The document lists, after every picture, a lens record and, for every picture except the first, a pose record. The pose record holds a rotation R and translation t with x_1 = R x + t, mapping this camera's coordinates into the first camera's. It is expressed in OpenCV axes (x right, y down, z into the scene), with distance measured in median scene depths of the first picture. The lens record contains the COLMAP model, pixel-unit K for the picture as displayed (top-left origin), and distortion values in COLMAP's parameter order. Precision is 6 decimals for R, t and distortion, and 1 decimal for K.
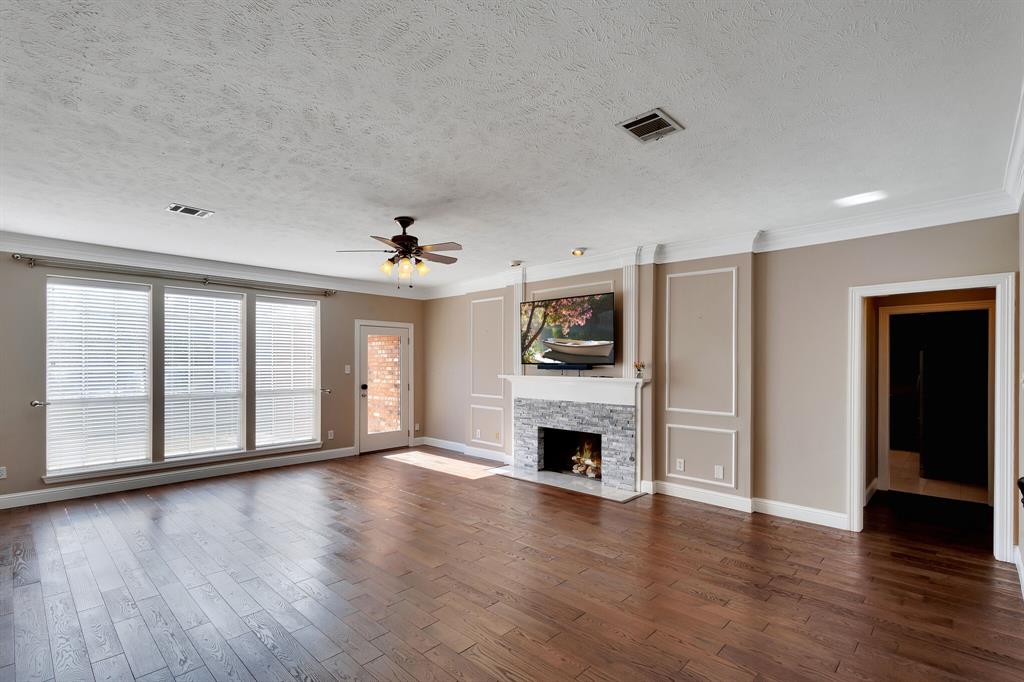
lens RADIAL K [[477.9, 0, 512.8], [0, 477.9, 364.1], [0, 0, 1]] dist [-0.002440, -0.000275]
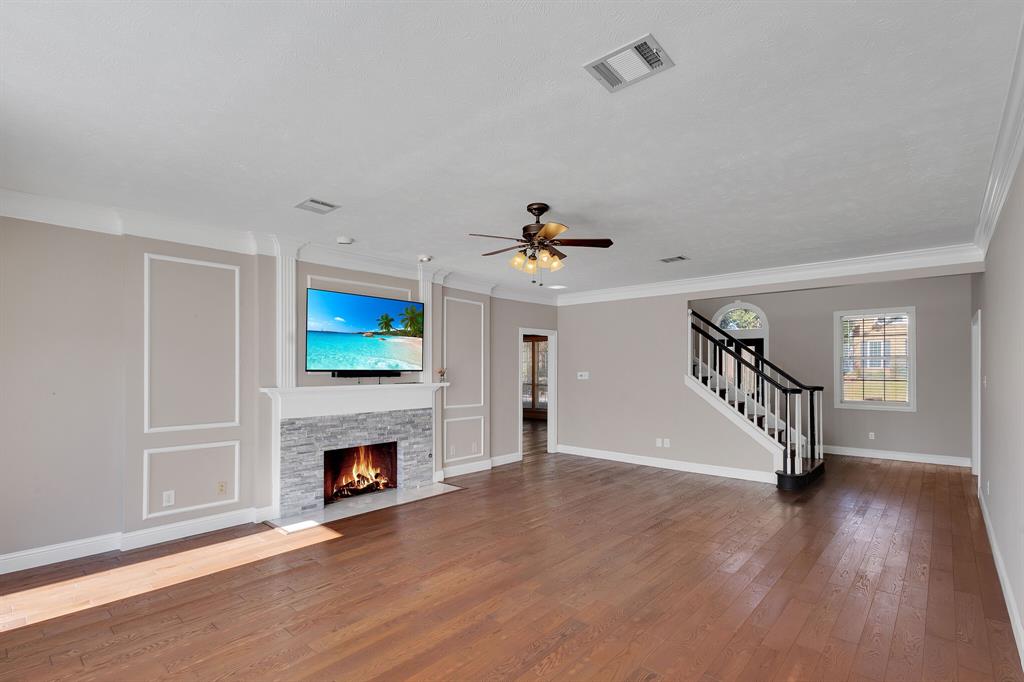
lens RADIAL K [[477.9, 0, 512.8], [0, 477.9, 364.1], [0, 0, 1]] dist [-0.002440, -0.000275]
pose [[-0.031202, 0.007260, 0.999487, -0.801914], [0.004428, 0.999965, -0.007125, -0.005115], [-0.999503, 0.004203, -0.031233, 0.777773]]
